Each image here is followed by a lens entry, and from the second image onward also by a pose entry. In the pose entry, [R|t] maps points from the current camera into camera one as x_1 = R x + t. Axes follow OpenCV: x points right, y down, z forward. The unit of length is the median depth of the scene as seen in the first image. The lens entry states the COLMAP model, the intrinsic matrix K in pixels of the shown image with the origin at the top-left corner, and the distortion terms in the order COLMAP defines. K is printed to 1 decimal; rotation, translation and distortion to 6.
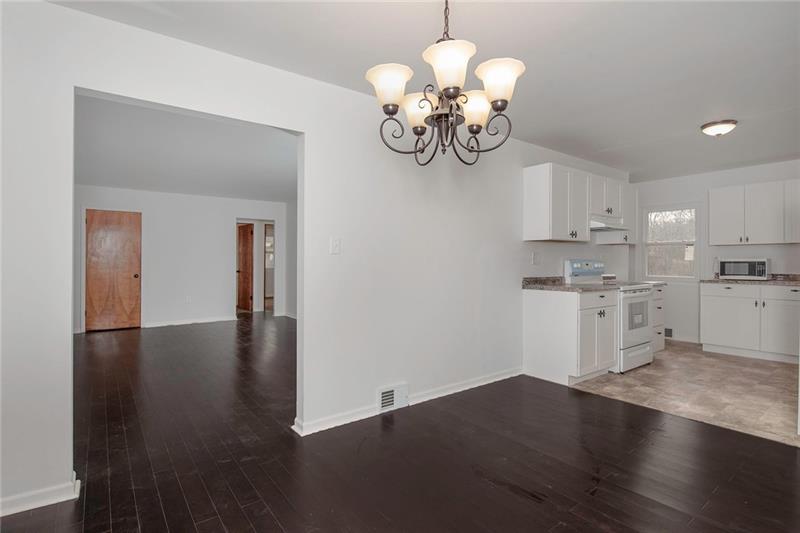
lens RADIAL K [[399.3, 0, 394.5], [0, 399.3, 267.8], [0, 0, 1]] dist [-0.002152, -0.000016]
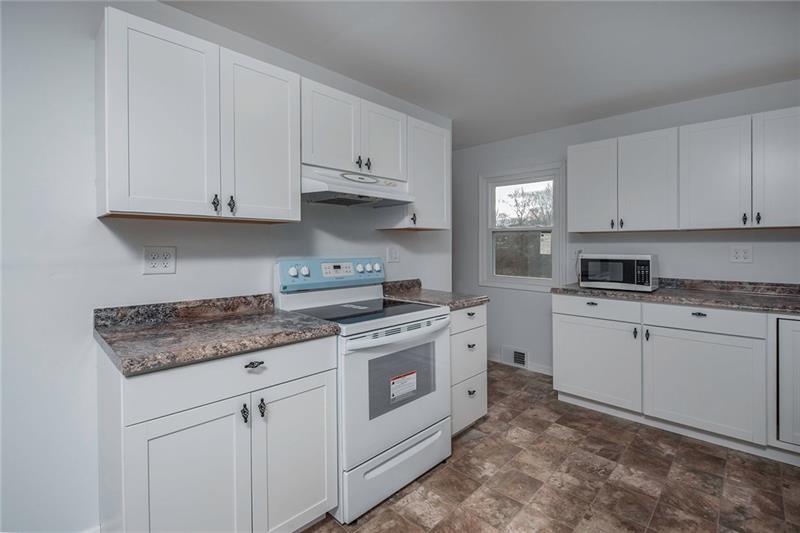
lens RADIAL K [[364.4, 0, 362.7], [0, 364.4, 250.7], [0, 0, 1]] dist [-0.000522, -0.000311]
pose [[0.995889, -0.000809, 0.090582, 0.459145], [0.001544, 0.999966, -0.008046, -0.025573], [-0.090572, 0.008153, 0.995857, 0.501211]]
